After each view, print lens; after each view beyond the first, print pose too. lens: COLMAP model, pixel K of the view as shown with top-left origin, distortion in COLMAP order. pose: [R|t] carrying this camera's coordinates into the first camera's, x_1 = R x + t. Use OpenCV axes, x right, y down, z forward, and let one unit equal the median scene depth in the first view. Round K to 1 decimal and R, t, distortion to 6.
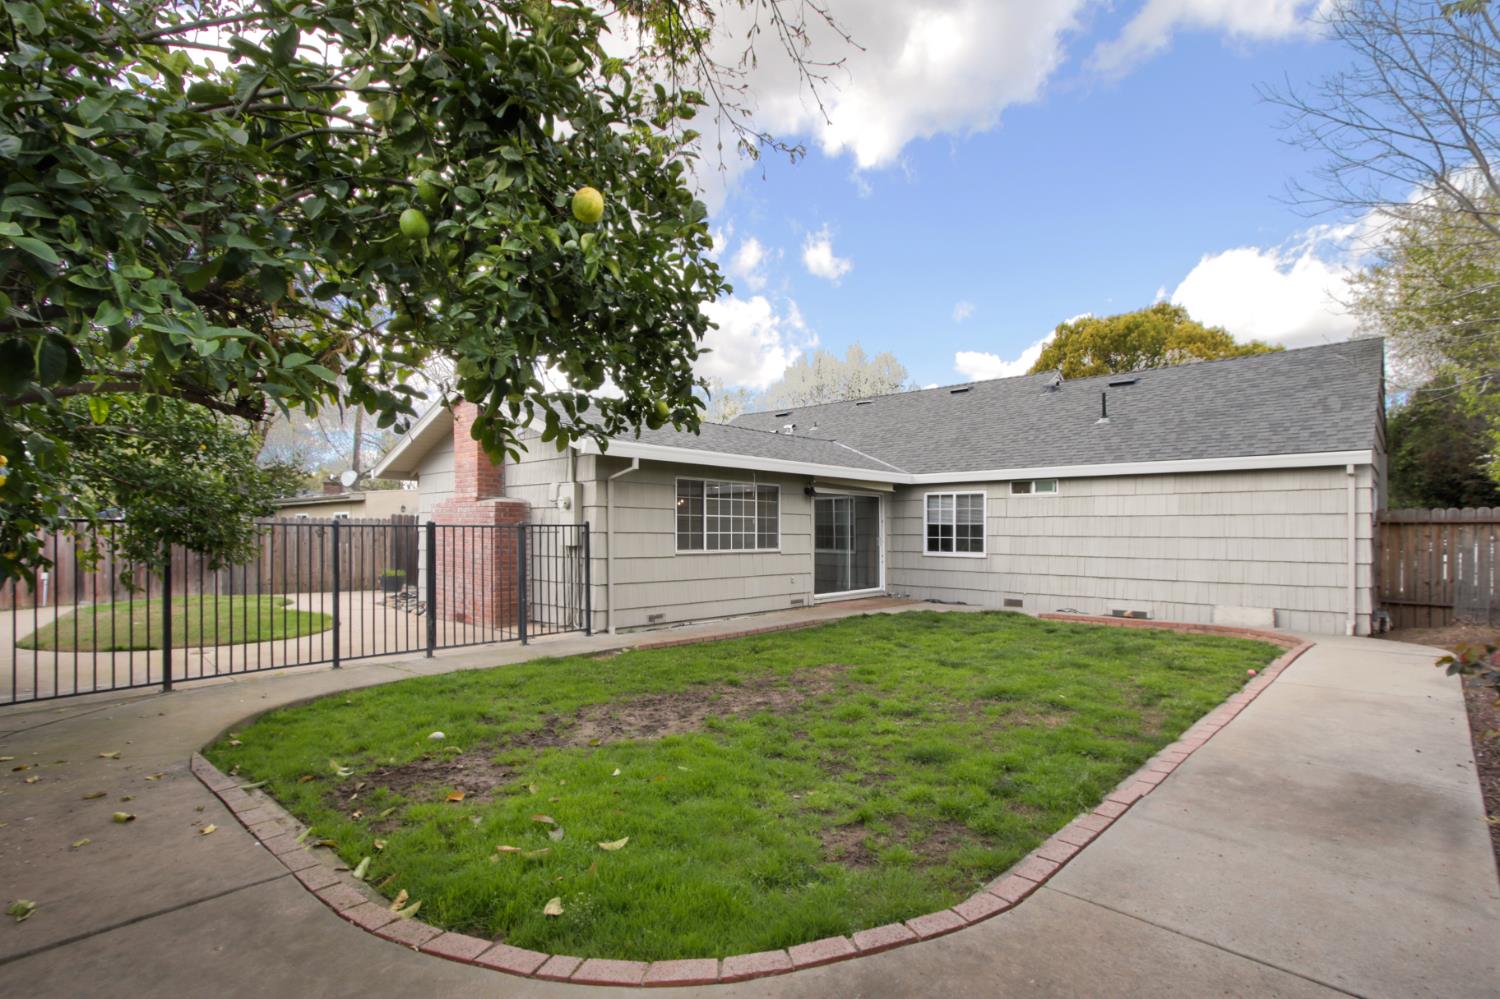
lens RADIAL K [[706.5, 0, 751.9], [0, 706.5, 532.8], [0, 0, 1]] dist [-0.009160, 0.004630]
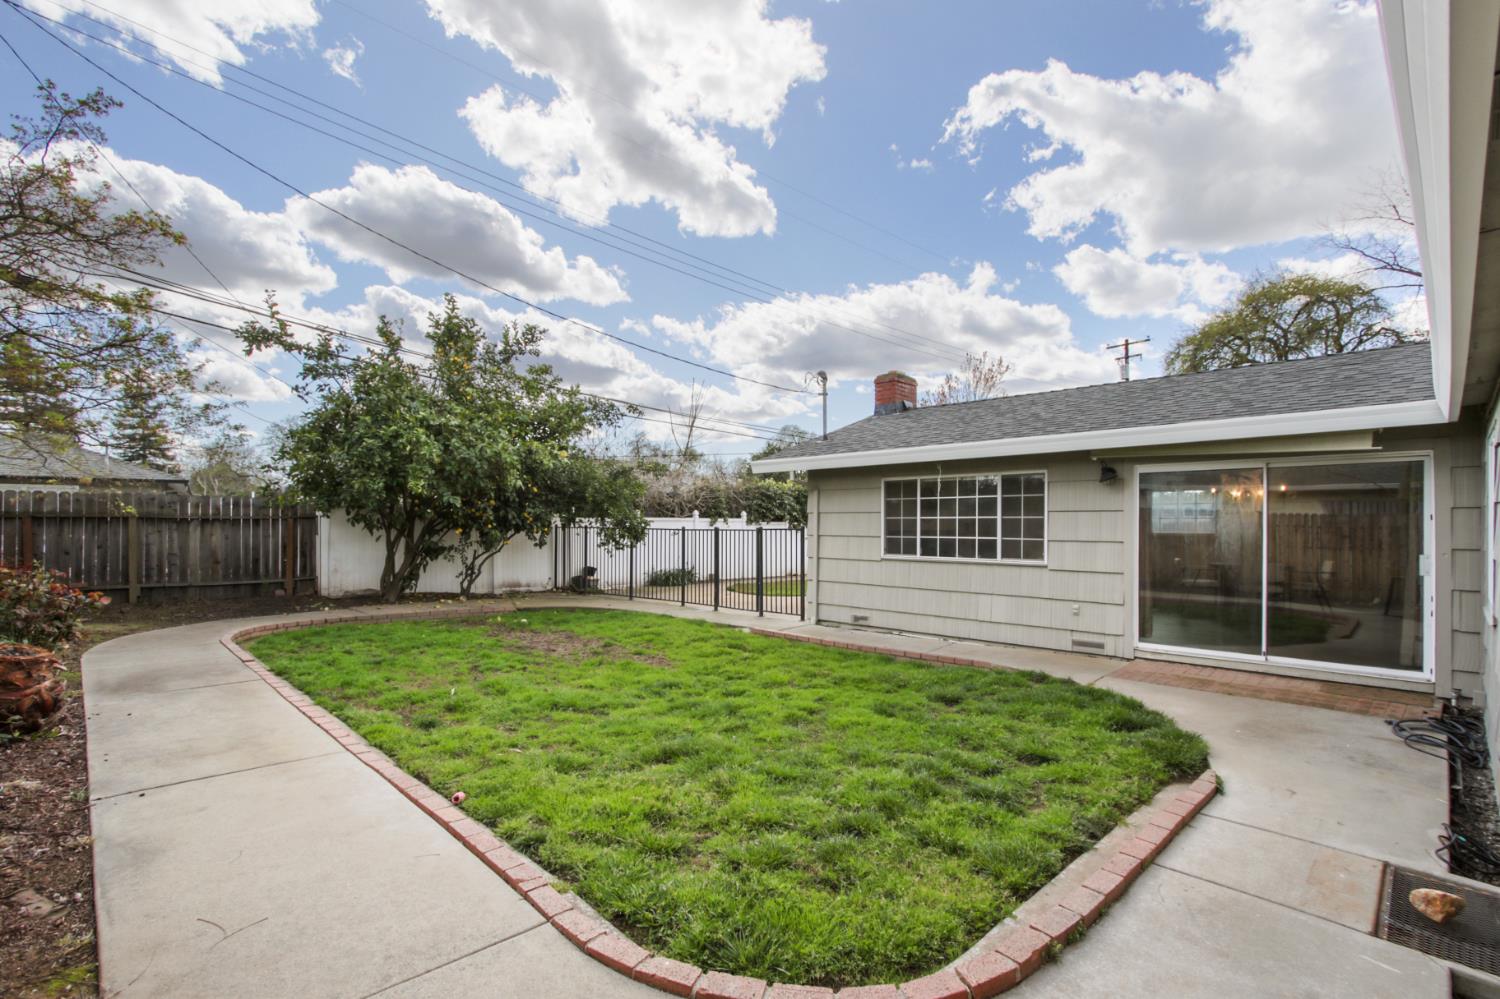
lens RADIAL K [[706.5, 0, 752.0], [0, 706.5, 511.4], [0, 0, 1]] dist [-0.009160, 0.004630]
pose [[-0.033691, -0.018942, -0.999253, 0.838384], [-0.001251, 0.999820, -0.018911, -0.015296], [0.999432, 0.000613, -0.033709, 0.819020]]
